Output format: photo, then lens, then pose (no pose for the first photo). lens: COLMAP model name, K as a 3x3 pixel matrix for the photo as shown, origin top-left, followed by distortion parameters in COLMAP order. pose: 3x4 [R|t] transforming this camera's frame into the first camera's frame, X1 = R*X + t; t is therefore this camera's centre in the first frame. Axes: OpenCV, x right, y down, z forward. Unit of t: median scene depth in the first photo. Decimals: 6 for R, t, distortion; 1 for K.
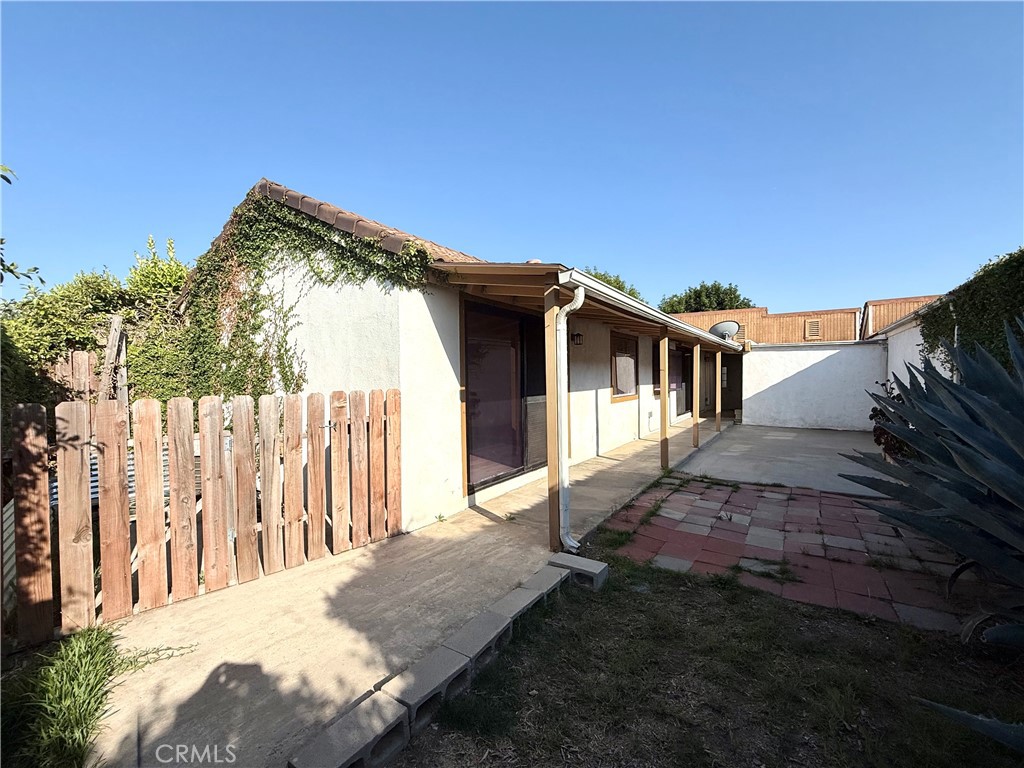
lens RADIAL K [[463.8, 0, 518.8], [0, 463.8, 383.3], [0, 0, 1]] dist [-0.001435, -0.000139]
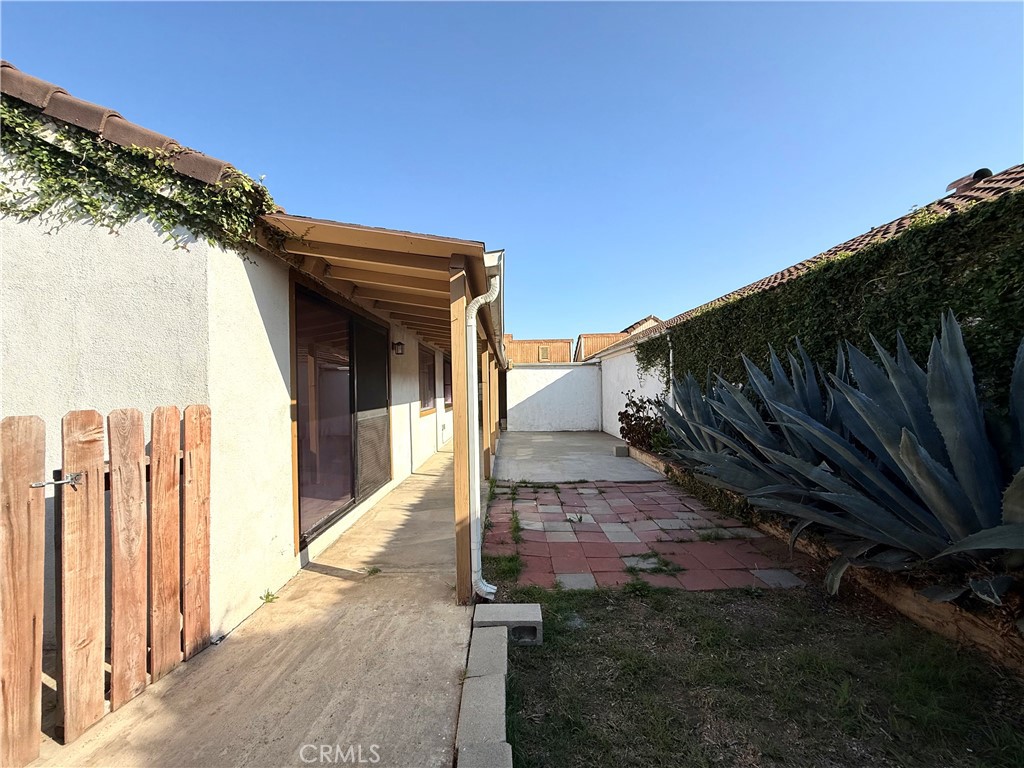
lens RADIAL K [[411.3, 0, 512.0], [0, 411.3, 384.0], [0, 0, 1]] dist [-0.001627, 0.000575]
pose [[0.832918, 0.002739, 0.553390, -0.215092], [0.018367, 0.999300, -0.032592, 0.009642], [-0.553092, 0.037311, 0.832284, 0.313945]]
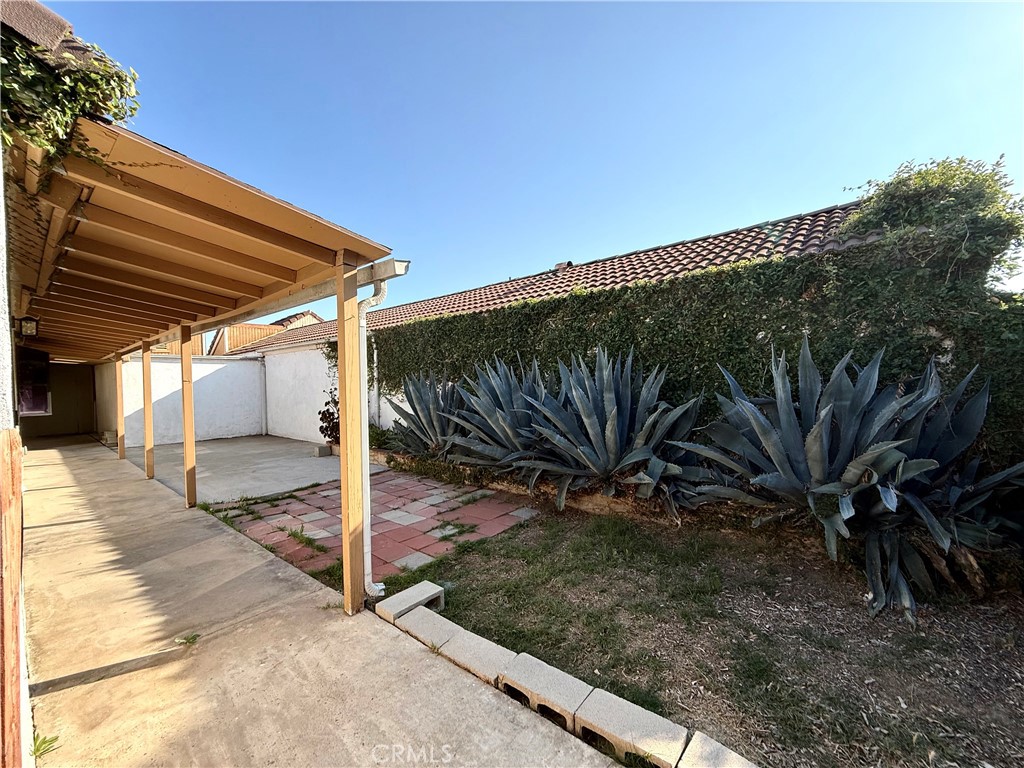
lens RADIAL K [[411.3, 0, 512.0], [0, 411.3, 384.0], [0, 0, 1]] dist [-0.001627, 0.000575]
pose [[0.101157, -0.006204, 0.994851, -0.509361], [0.037143, 0.999307, 0.002455, -0.008382], [-0.994177, 0.036703, 0.101318, 0.584872]]
